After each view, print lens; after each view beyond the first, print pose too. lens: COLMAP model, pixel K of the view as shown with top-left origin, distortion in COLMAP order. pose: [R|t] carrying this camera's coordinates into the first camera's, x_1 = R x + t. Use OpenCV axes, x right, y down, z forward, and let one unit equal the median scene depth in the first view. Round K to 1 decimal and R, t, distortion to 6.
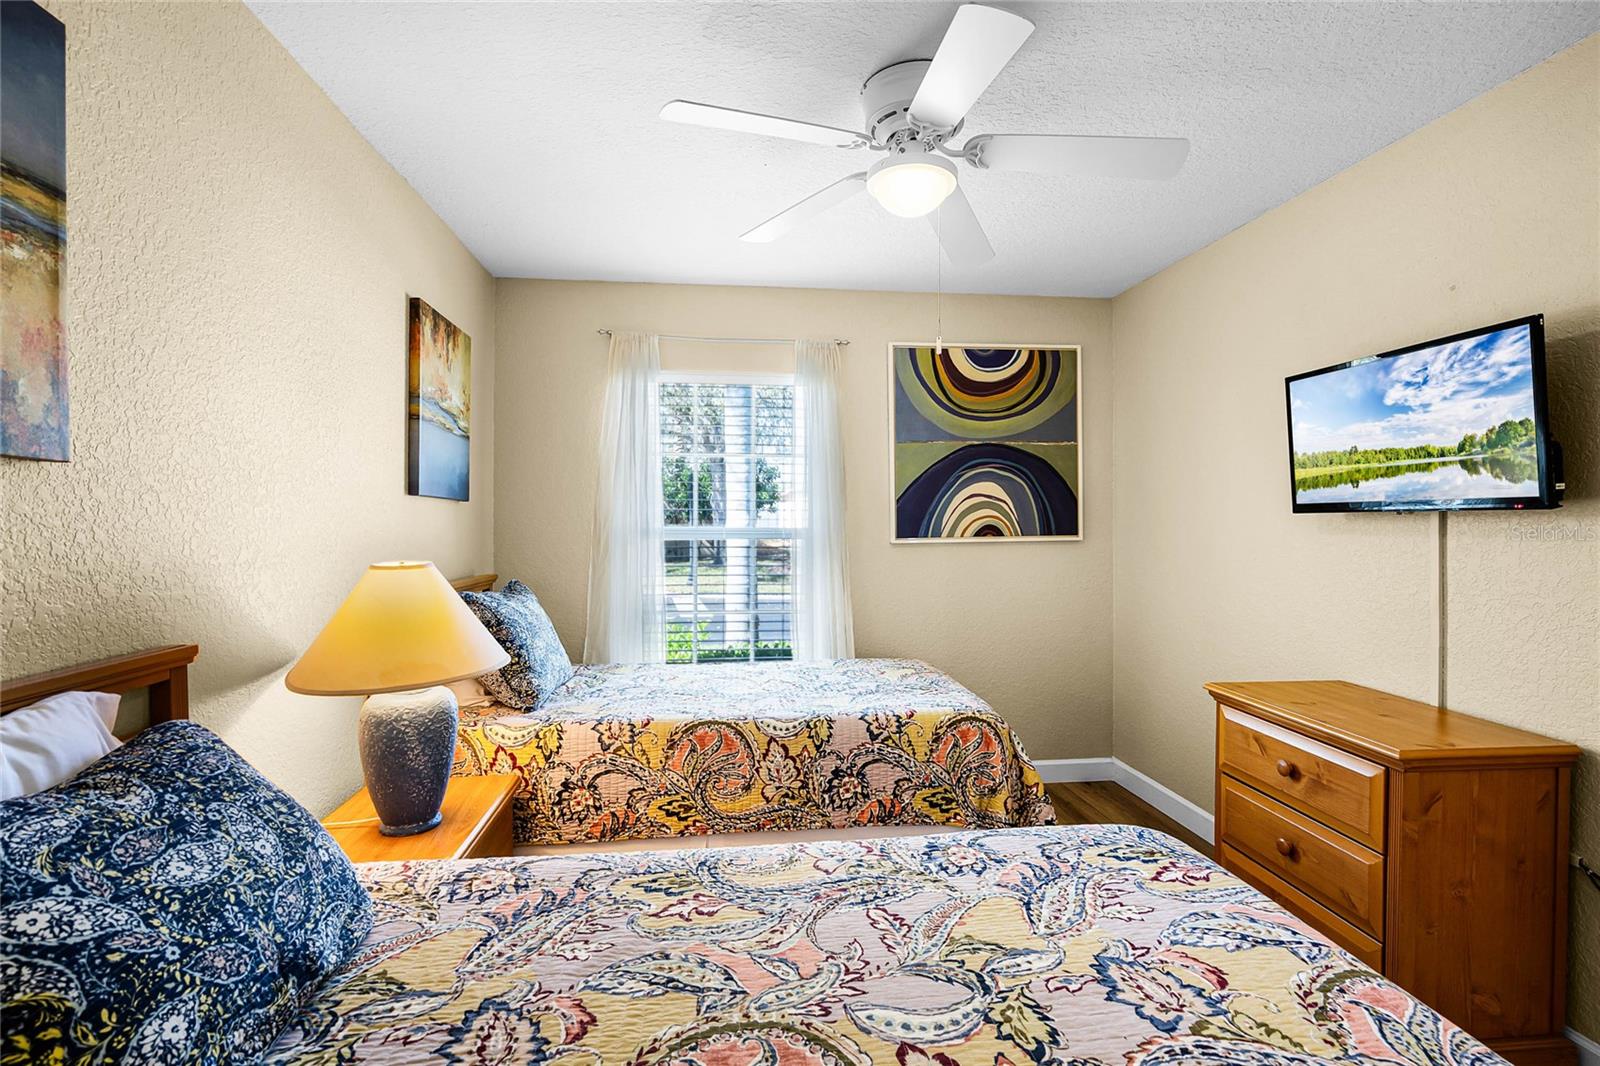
lens RADIAL K [[730.8, 0, 790.7], [0, 730.8, 536.7], [0, 0, 1]] dist [-0.005059, 0.001541]
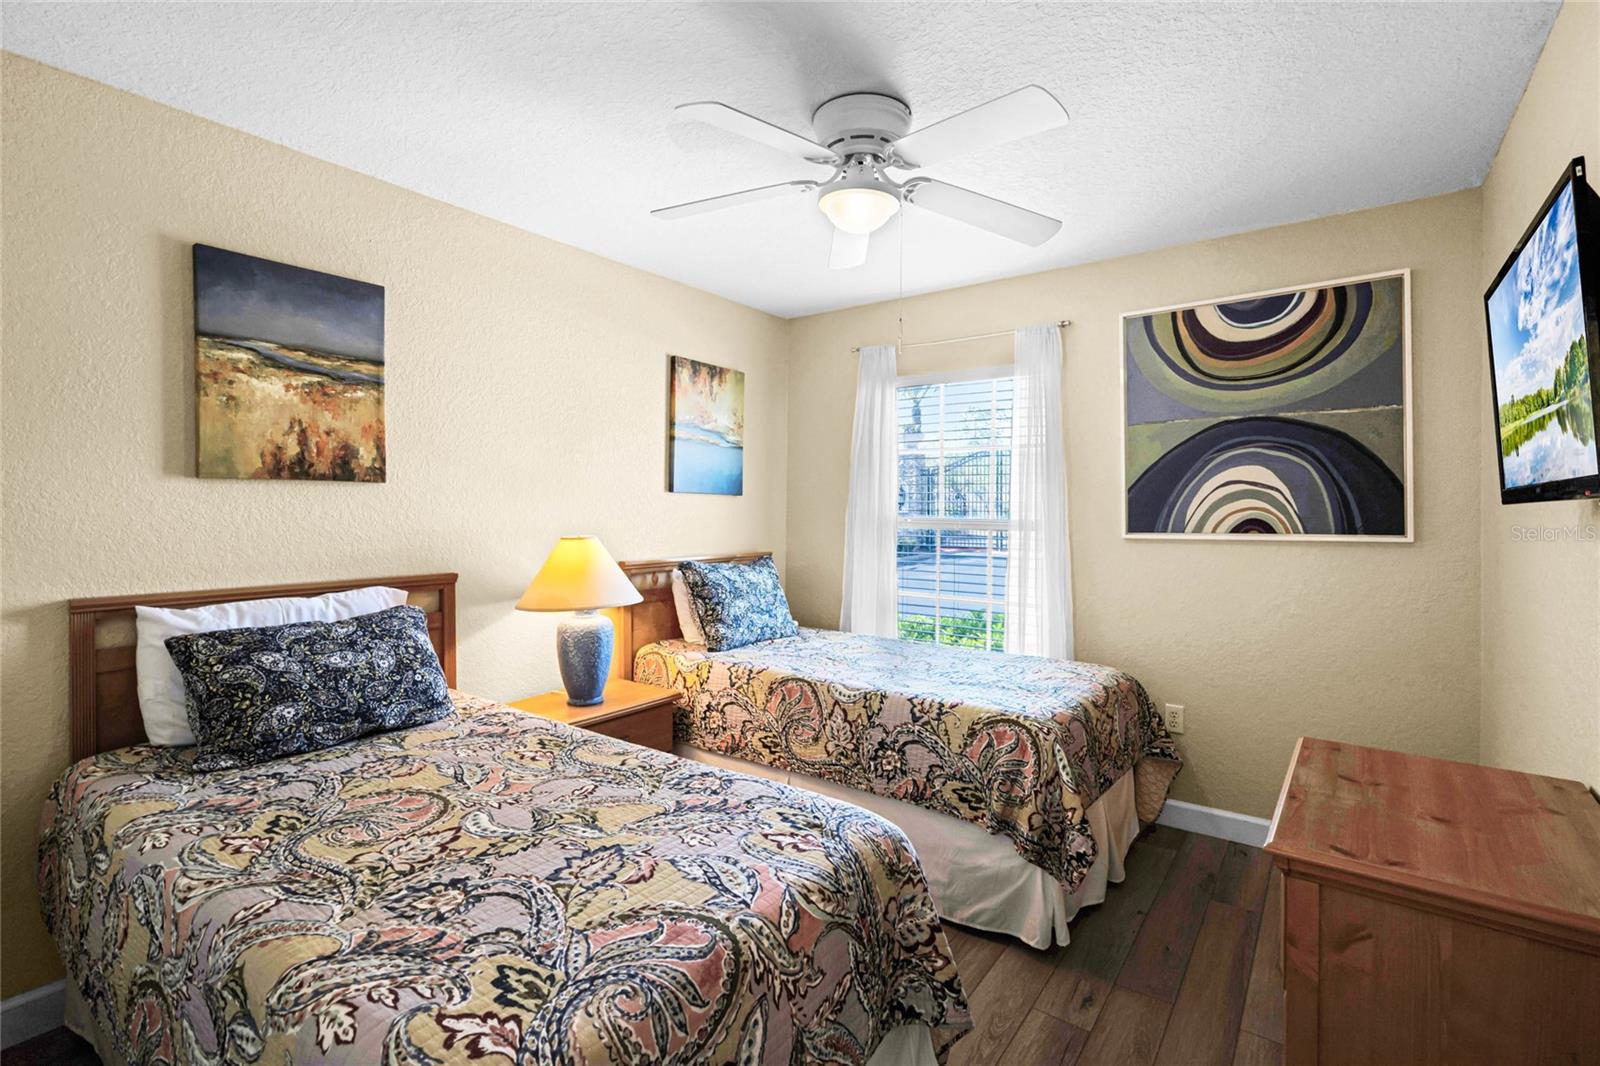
lens RADIAL K [[730.8, 0, 791.1], [0, 730.8, 518.4], [0, 0, 1]] dist [-0.005059, 0.001541]
pose [[0.729867, 0.013442, -0.683457, 0.700959], [-0.020195, 0.999794, -0.001902, -0.007239], [0.683291, 0.015191, 0.729988, 0.111883]]
